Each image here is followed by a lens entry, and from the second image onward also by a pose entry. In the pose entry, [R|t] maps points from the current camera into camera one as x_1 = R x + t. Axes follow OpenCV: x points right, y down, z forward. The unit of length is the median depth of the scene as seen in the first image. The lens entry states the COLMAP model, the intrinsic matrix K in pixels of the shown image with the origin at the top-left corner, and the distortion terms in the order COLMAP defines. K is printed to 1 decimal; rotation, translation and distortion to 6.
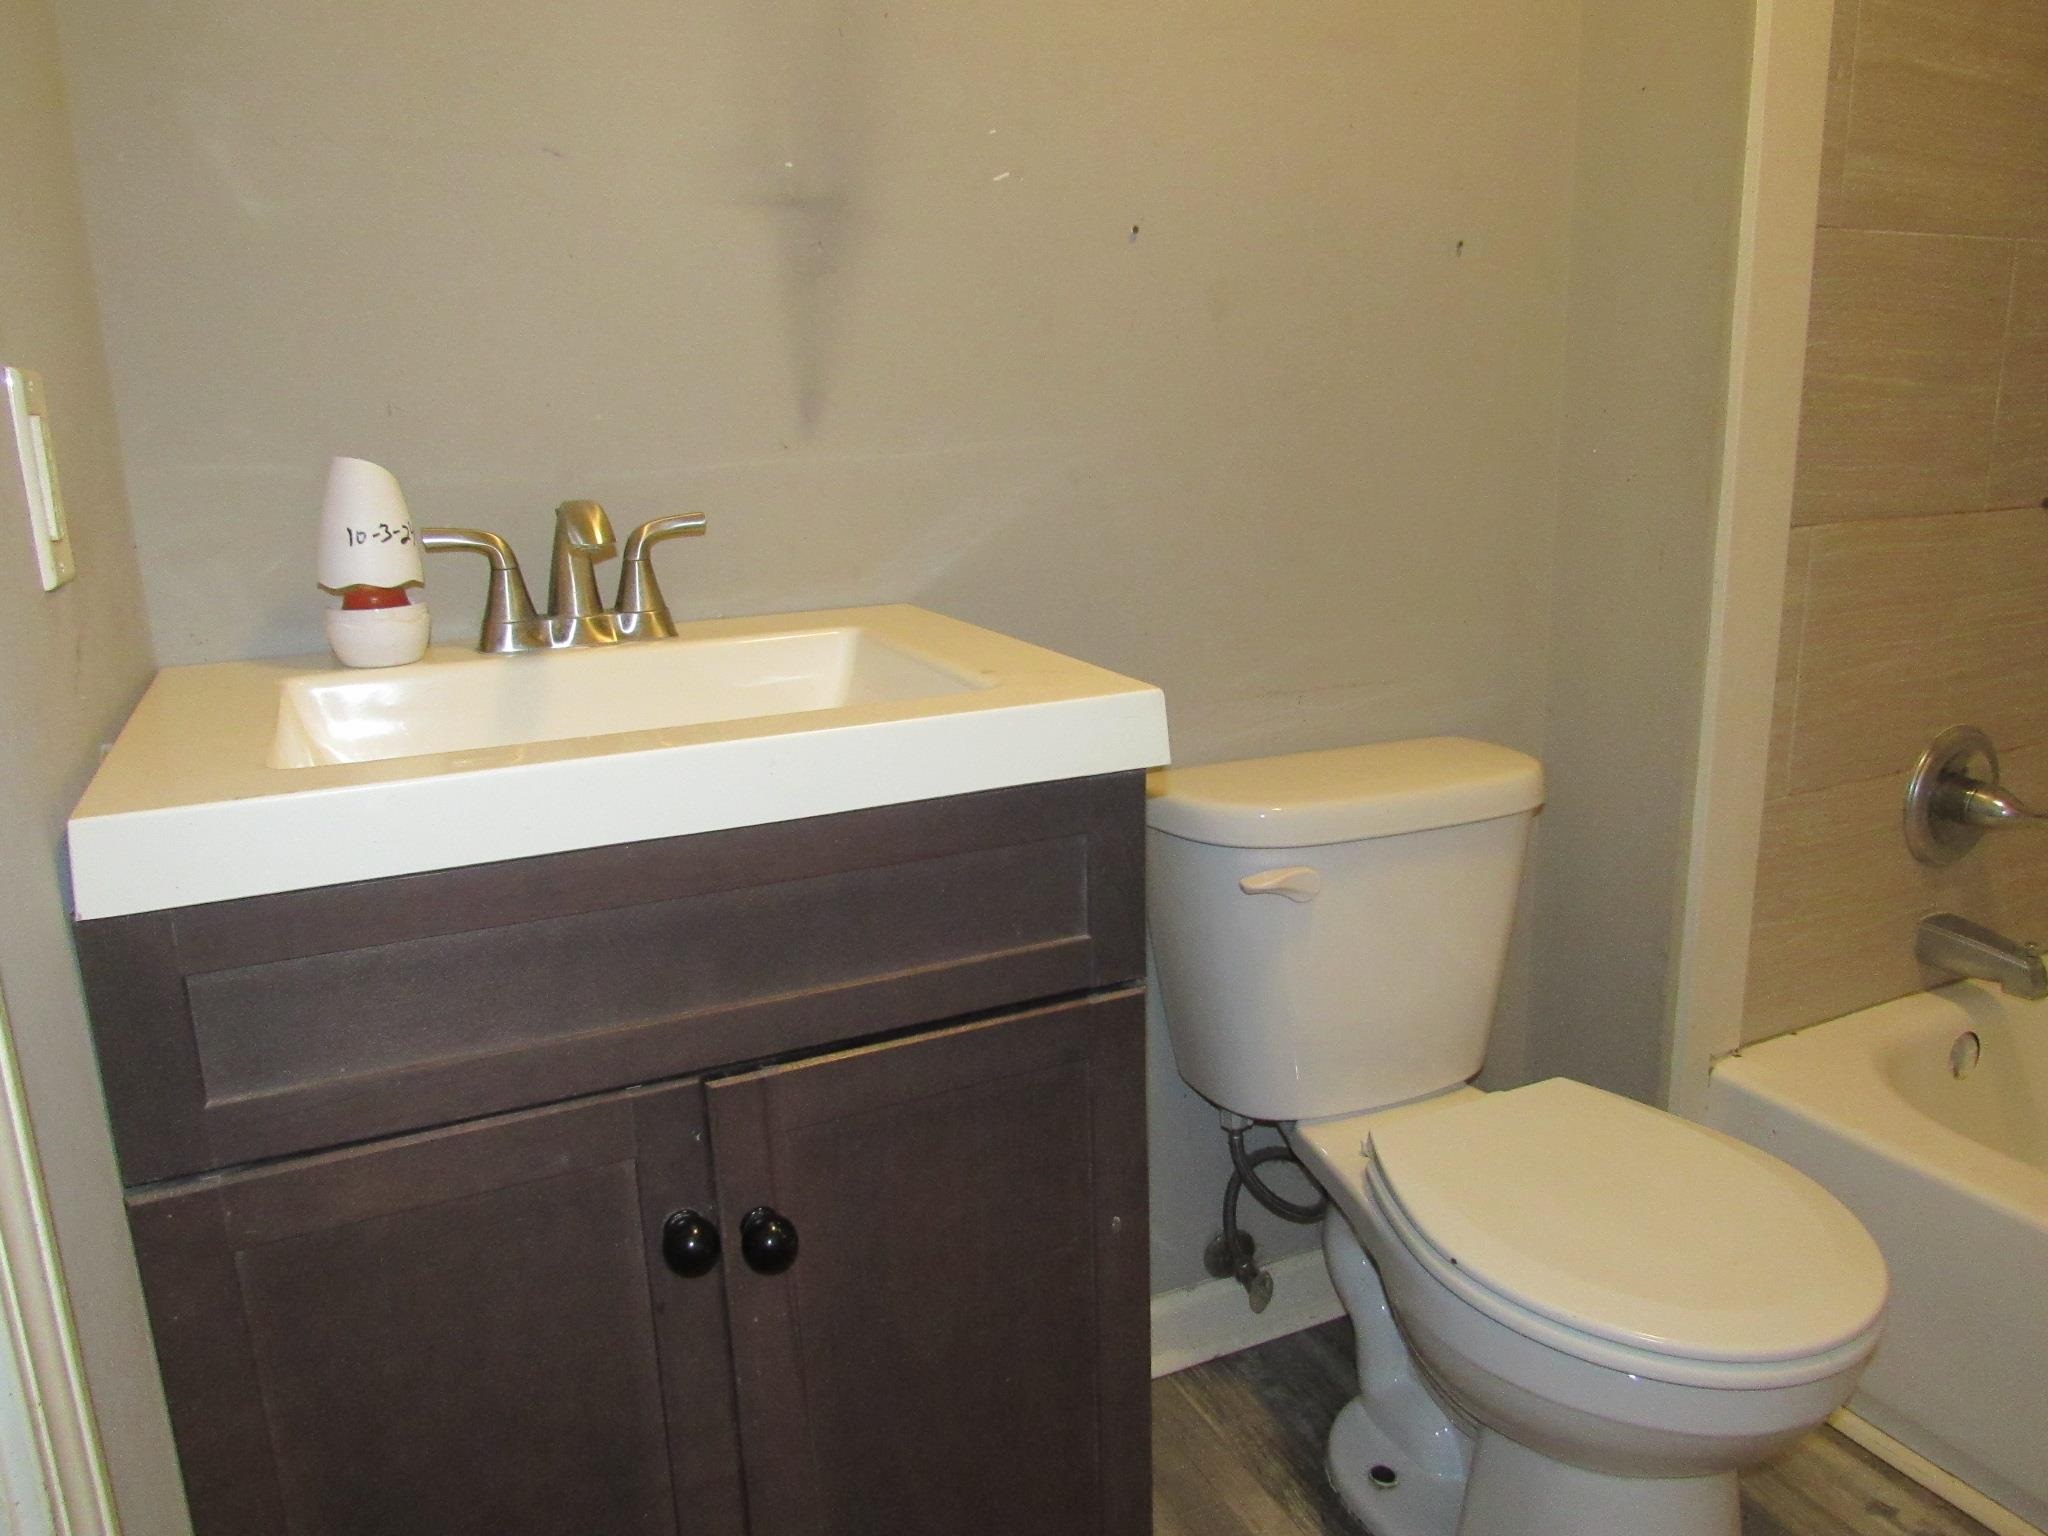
lens RADIAL K [[1473.1, 0, 1024.0], [0, 1473.1, 768.0], [0, 0, 1]] dist [-0.012420, -0.007096]
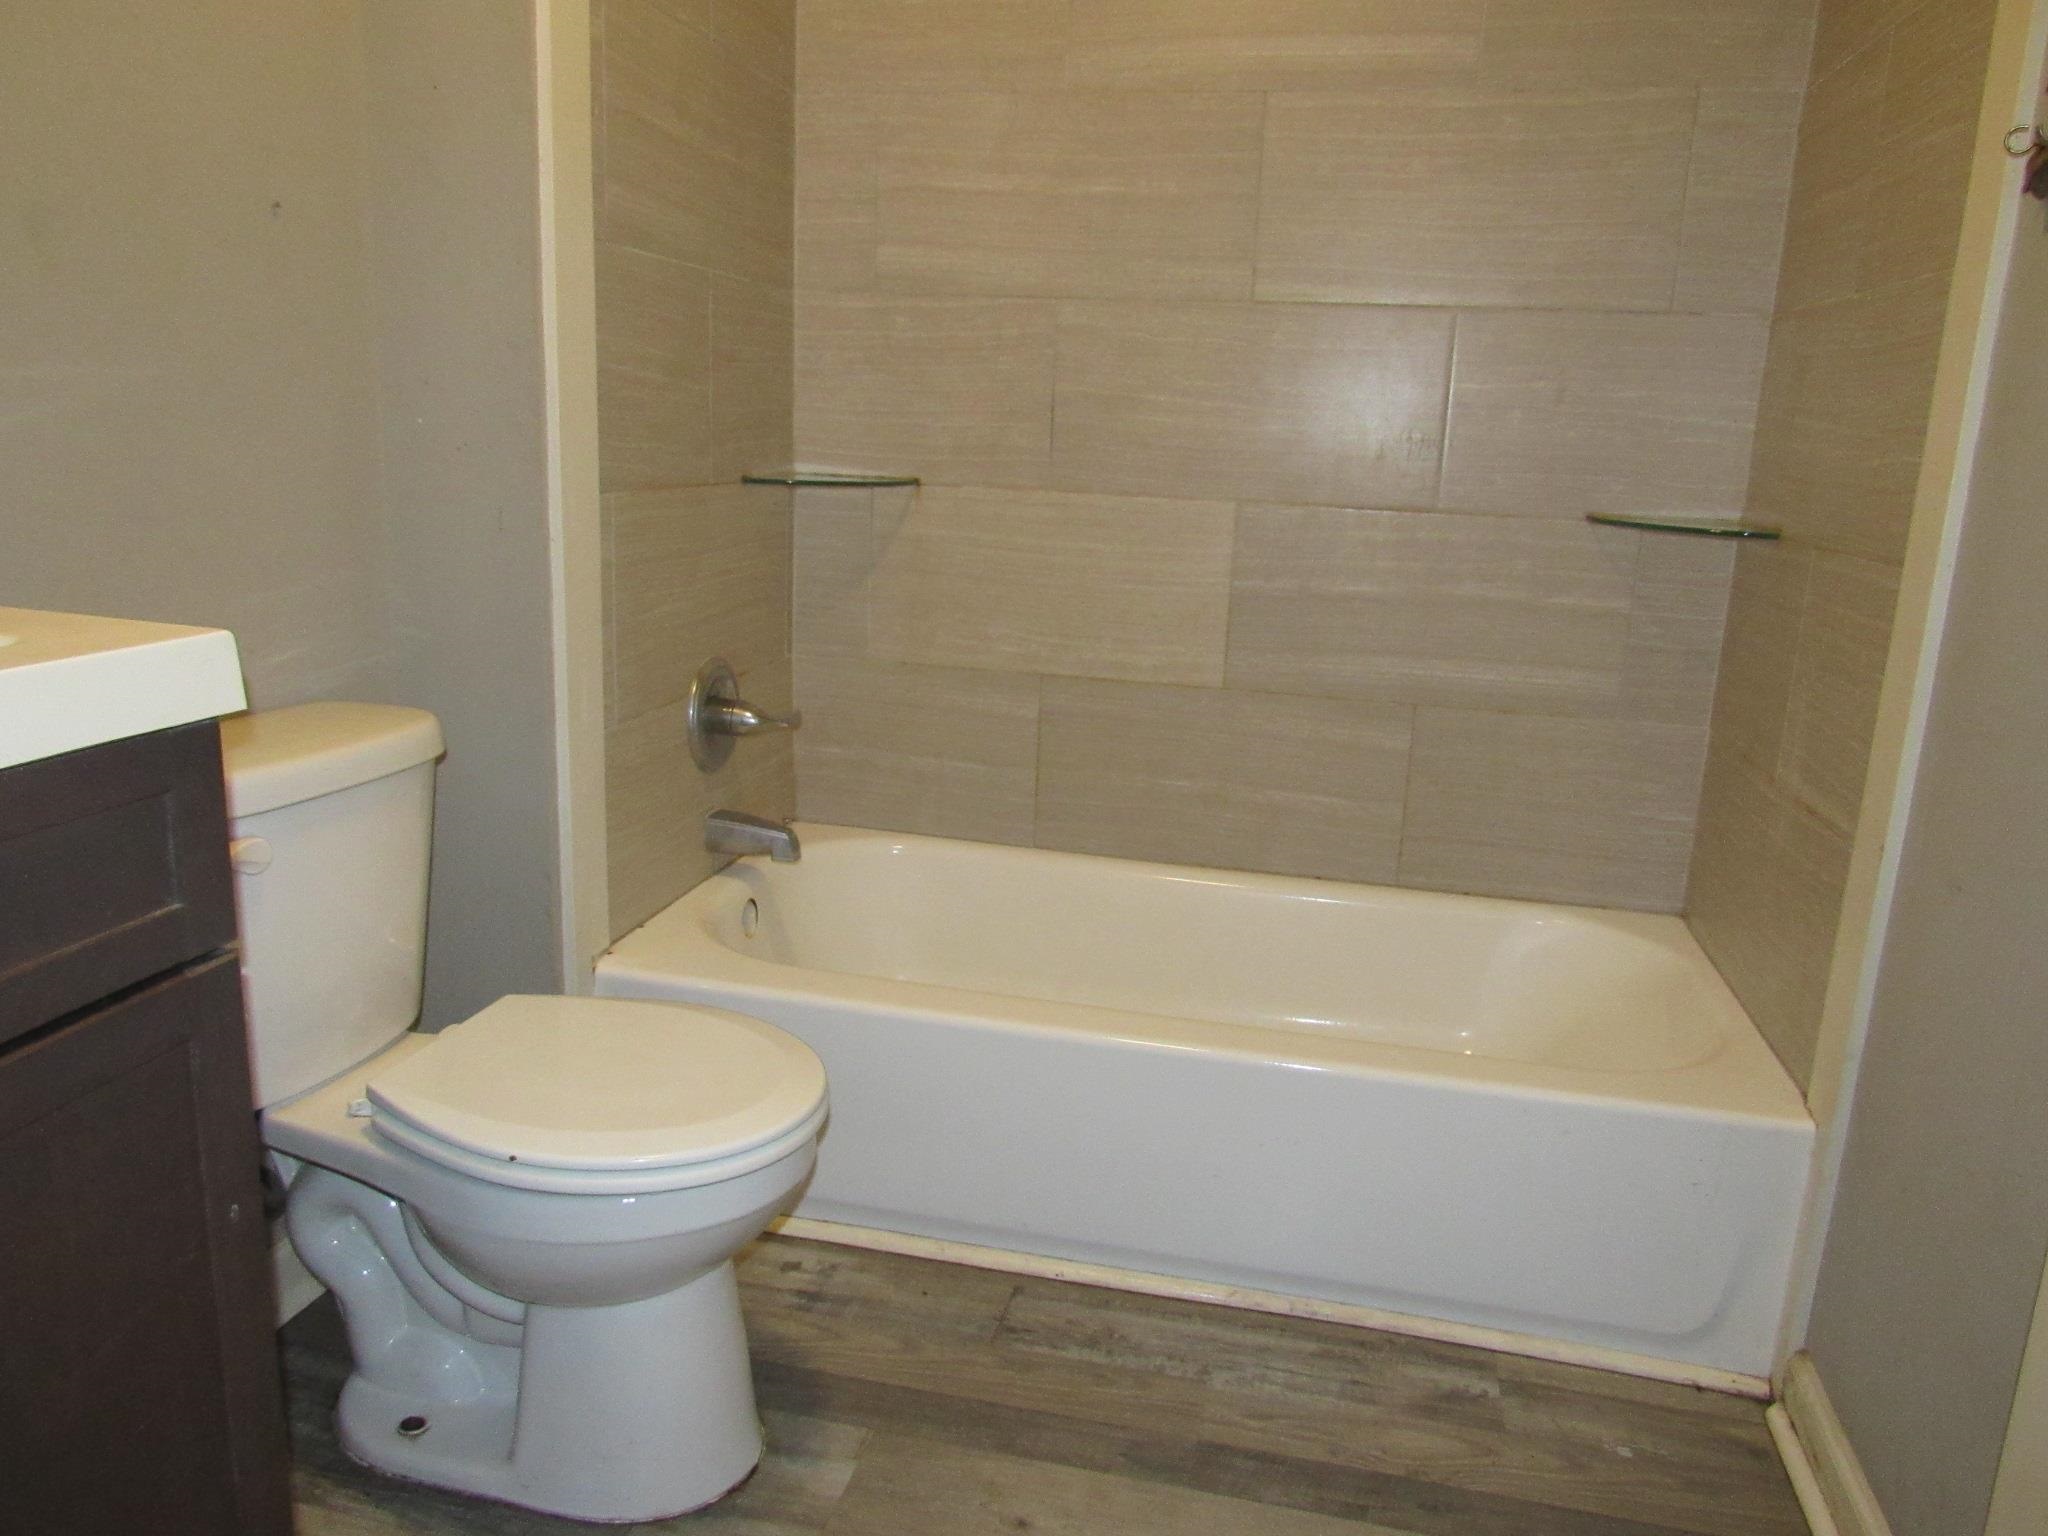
lens RADIAL K [[1473.1, 0, 1024.0], [0, 1473.1, 768.0], [0, 0, 1]] dist [-0.012420, -0.007096]
pose [[0.621563, -0.129464, 0.772592, -0.200101], [0.132036, 0.989453, 0.059577, 0.027663], [-0.772156, 0.064979, 0.632102, 0.006863]]
